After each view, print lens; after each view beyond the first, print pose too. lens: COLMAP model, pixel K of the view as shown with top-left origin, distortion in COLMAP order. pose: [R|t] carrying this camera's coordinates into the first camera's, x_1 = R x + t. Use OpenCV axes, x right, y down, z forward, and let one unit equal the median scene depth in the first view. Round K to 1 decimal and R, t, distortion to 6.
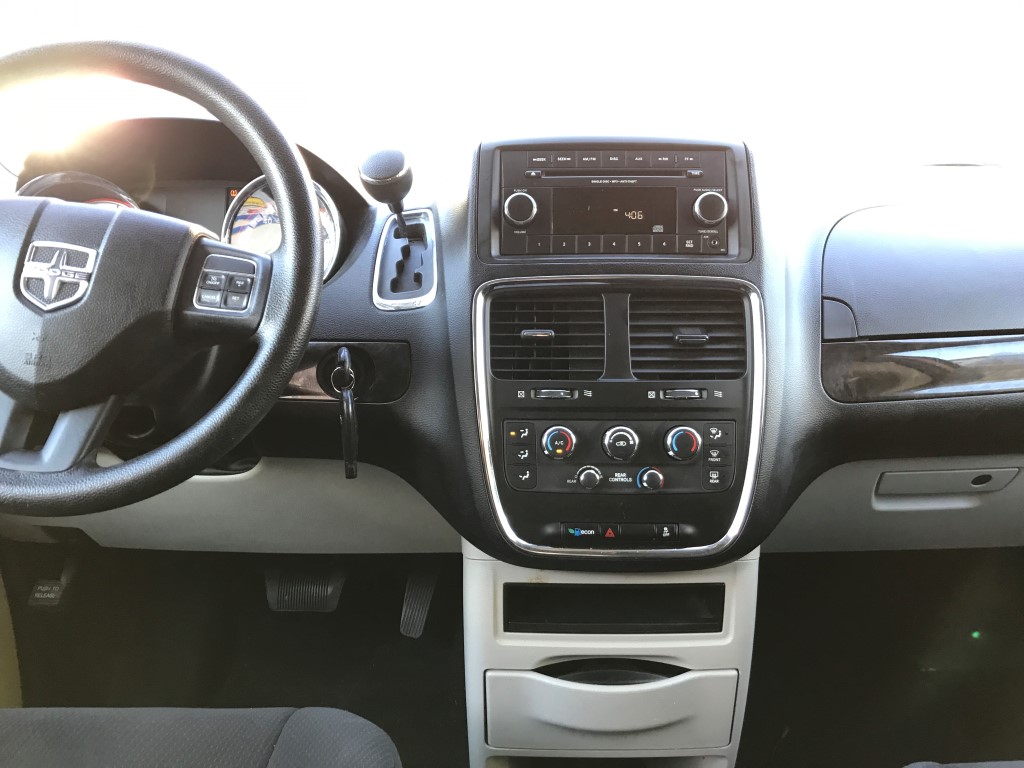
lens RADIAL K [[832.8, 0, 512.5], [0, 832.8, 376.1], [0, 0, 1]] dist [0.038991, -0.059405]
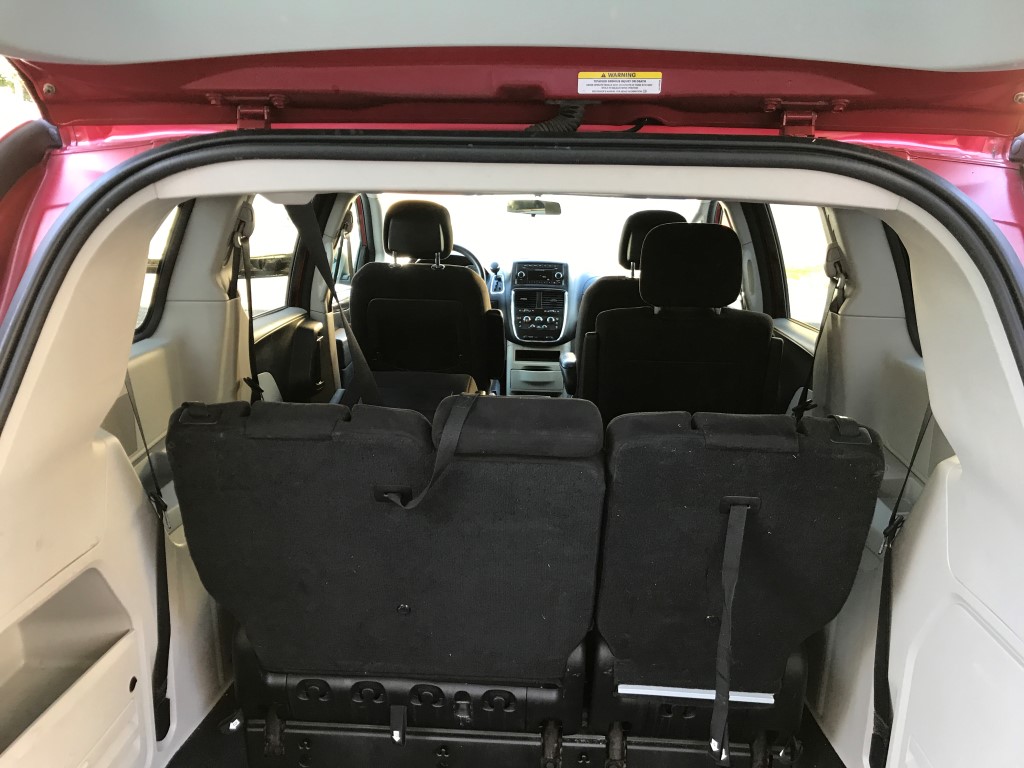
lens RADIAL K [[832.8, 0, 511.8], [0, 832.8, 388.9], [0, 0, 1]] dist [0.038991, -0.059405]
pose [[0.998612, 0.031135, -0.042474, 0.188438], [-0.033732, 0.997515, -0.061848, 0.805266], [0.040443, 0.063195, 0.997181, -4.006548]]
